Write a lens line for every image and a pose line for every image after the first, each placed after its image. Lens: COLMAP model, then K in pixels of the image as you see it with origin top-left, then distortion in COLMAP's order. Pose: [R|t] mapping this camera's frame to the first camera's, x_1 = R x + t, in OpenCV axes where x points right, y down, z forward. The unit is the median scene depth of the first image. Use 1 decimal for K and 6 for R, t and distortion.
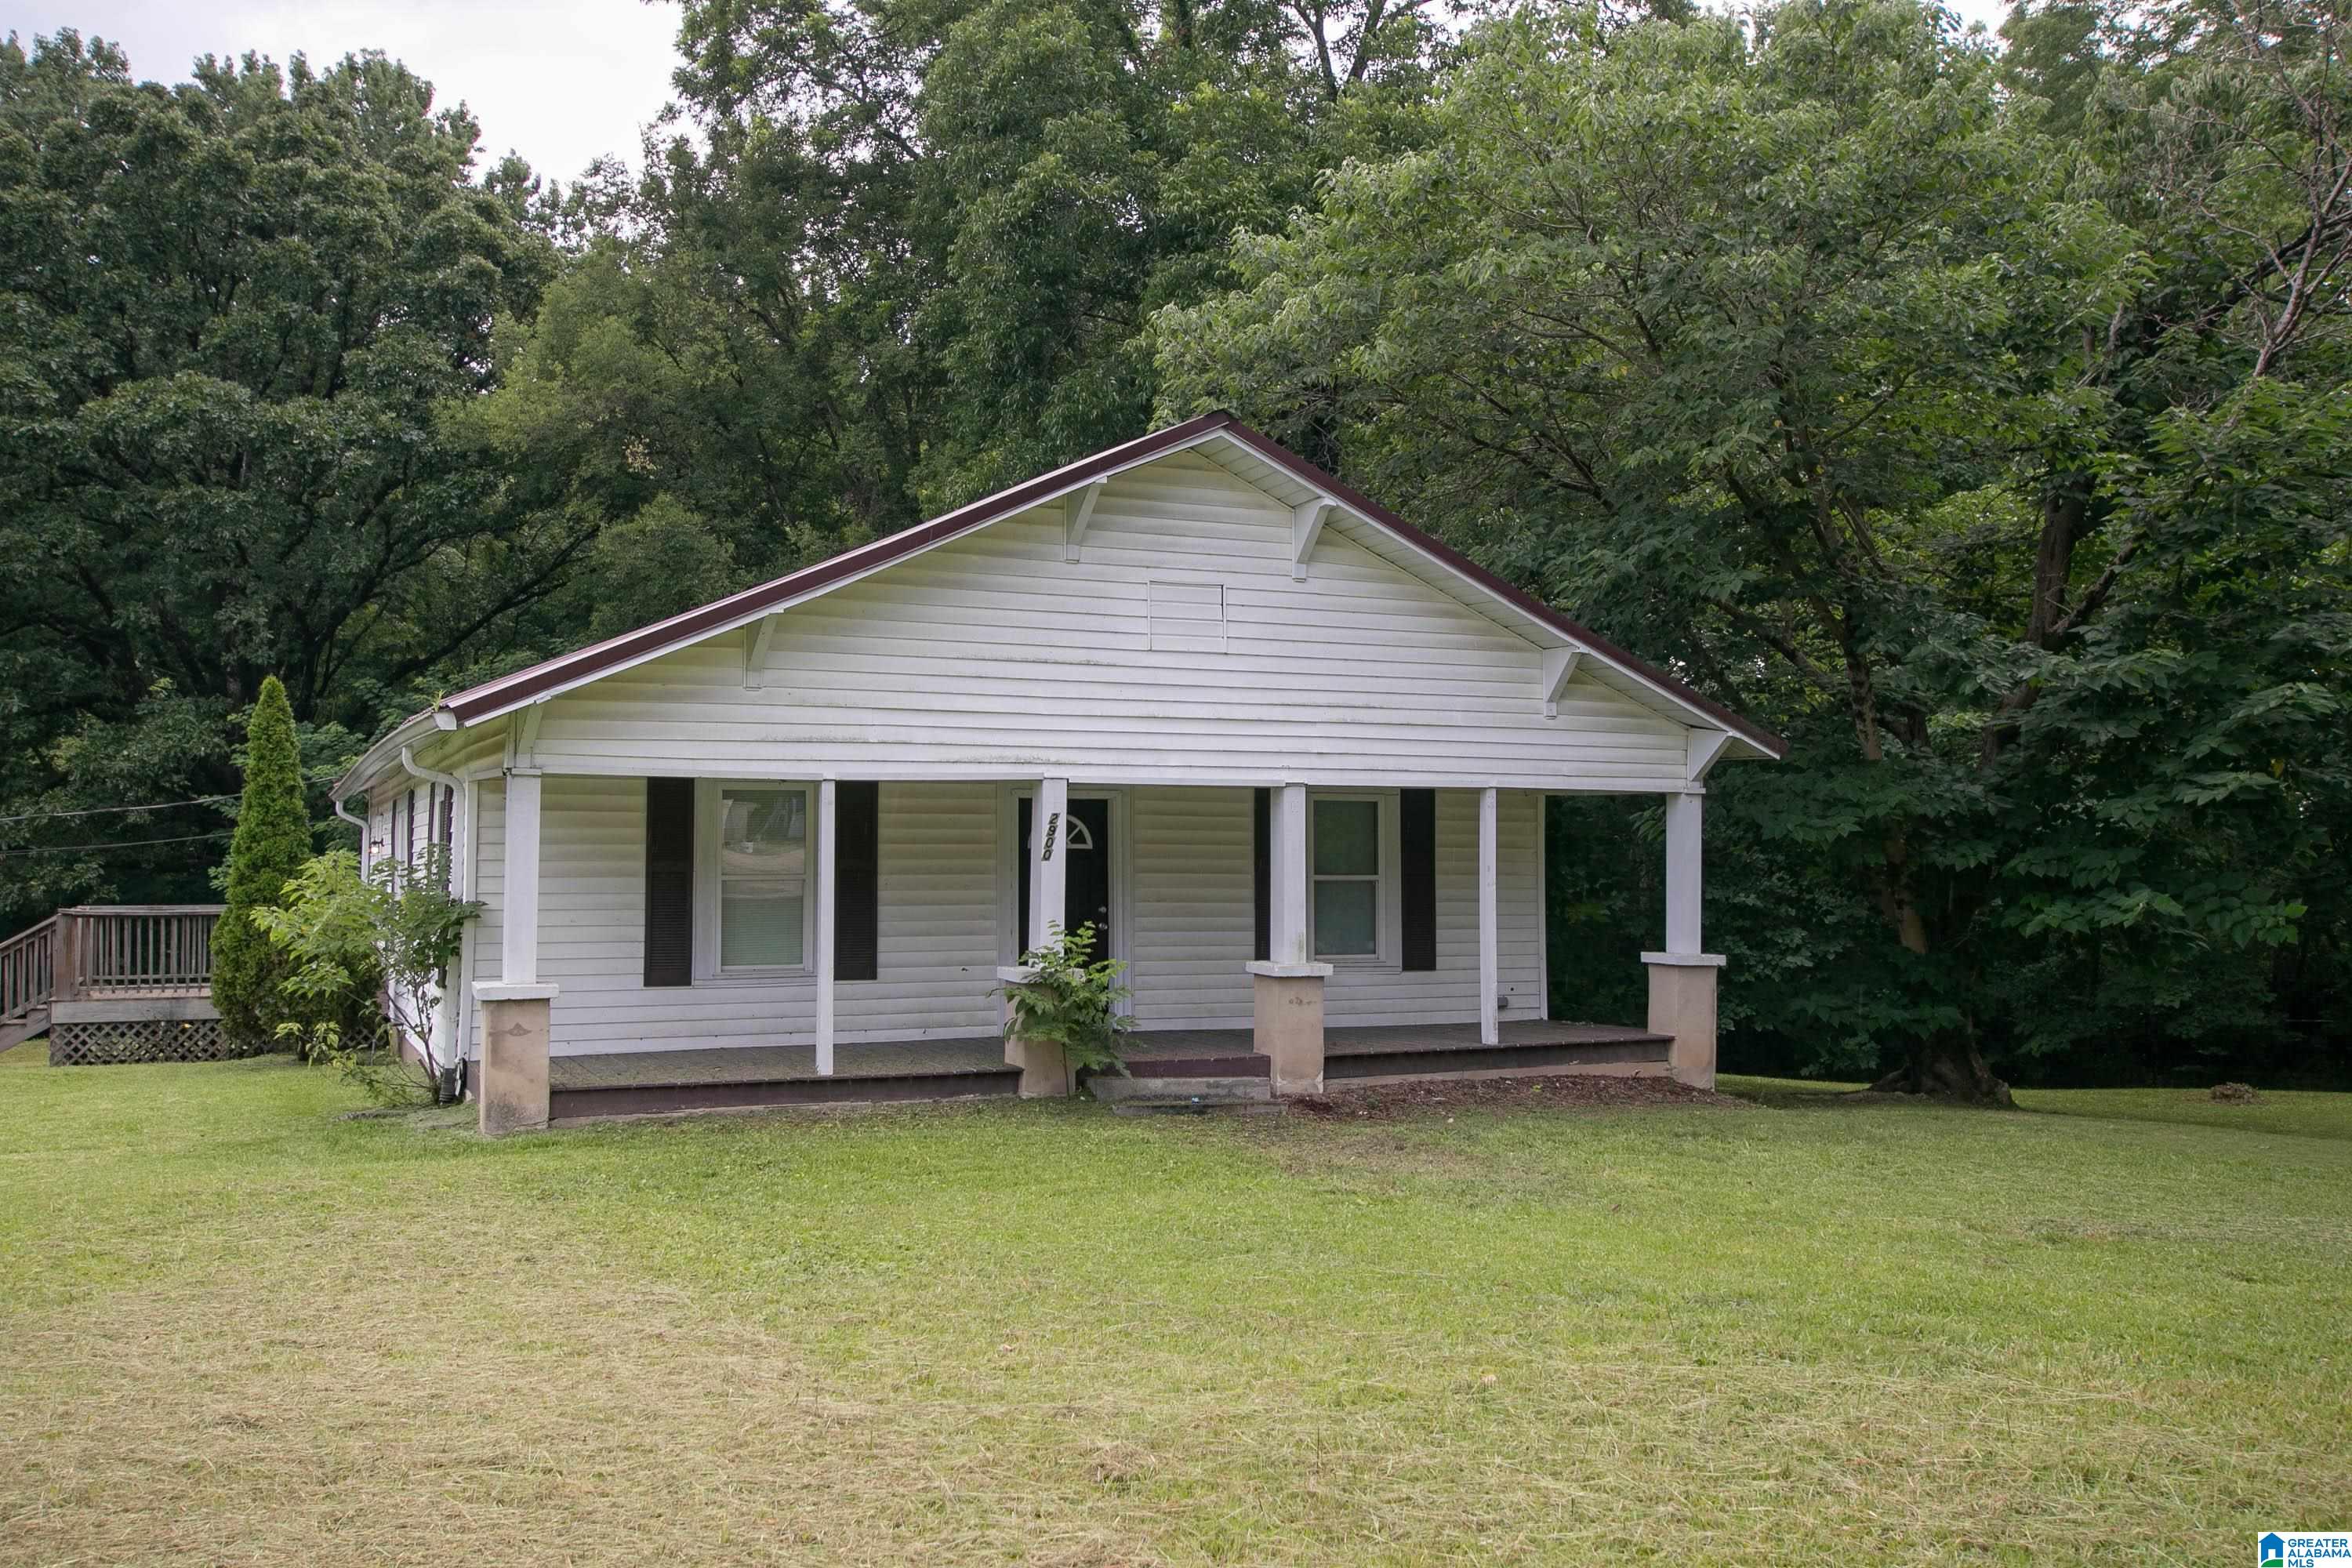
lens RADIAL K [[2024.4, 0, 1178.6], [0, 2024.4, 779.4], [0, 0, 1]] dist [0.026890, 0.016107]
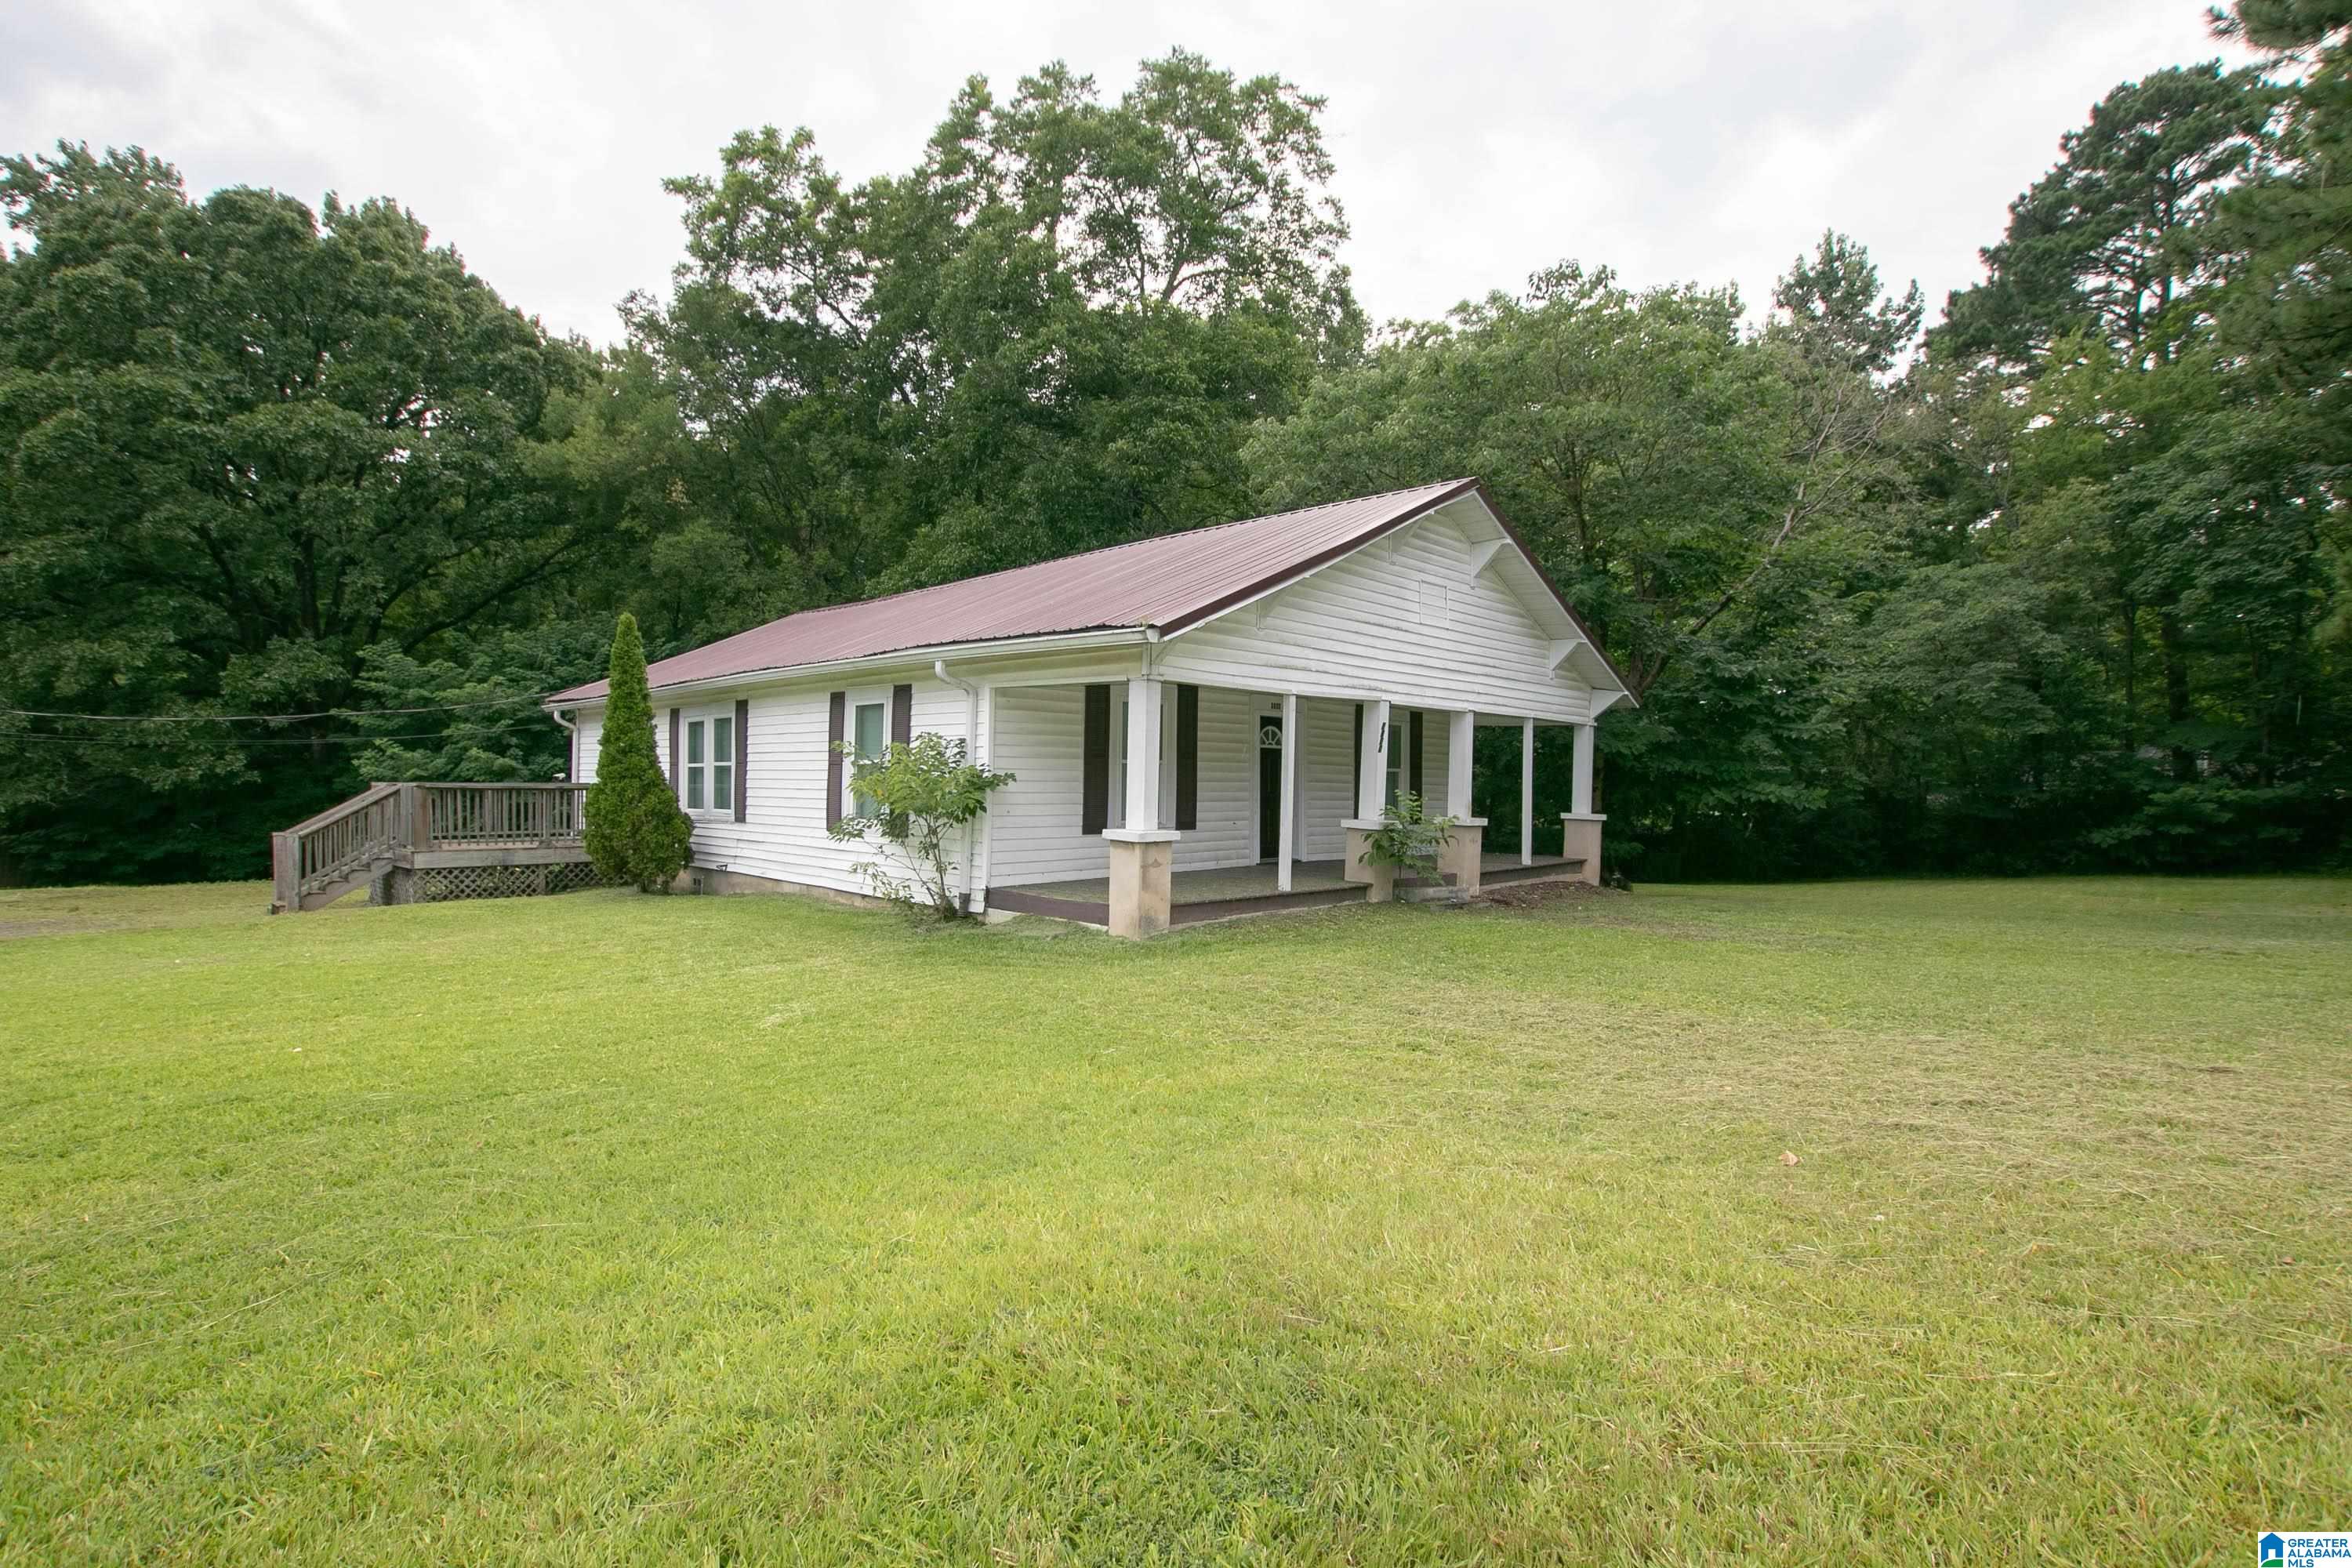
lens RADIAL K [[1087.5, 0, 1173.5], [0, 1087.5, 789.6], [0, 0, 1]] dist [-0.029566, 0.004067]
pose [[0.932259, 0.008768, 0.361685, -0.318822], [-0.027538, 0.998526, 0.046775, 0.020716], [-0.360742, -0.053567, 0.931126, 0.165080]]
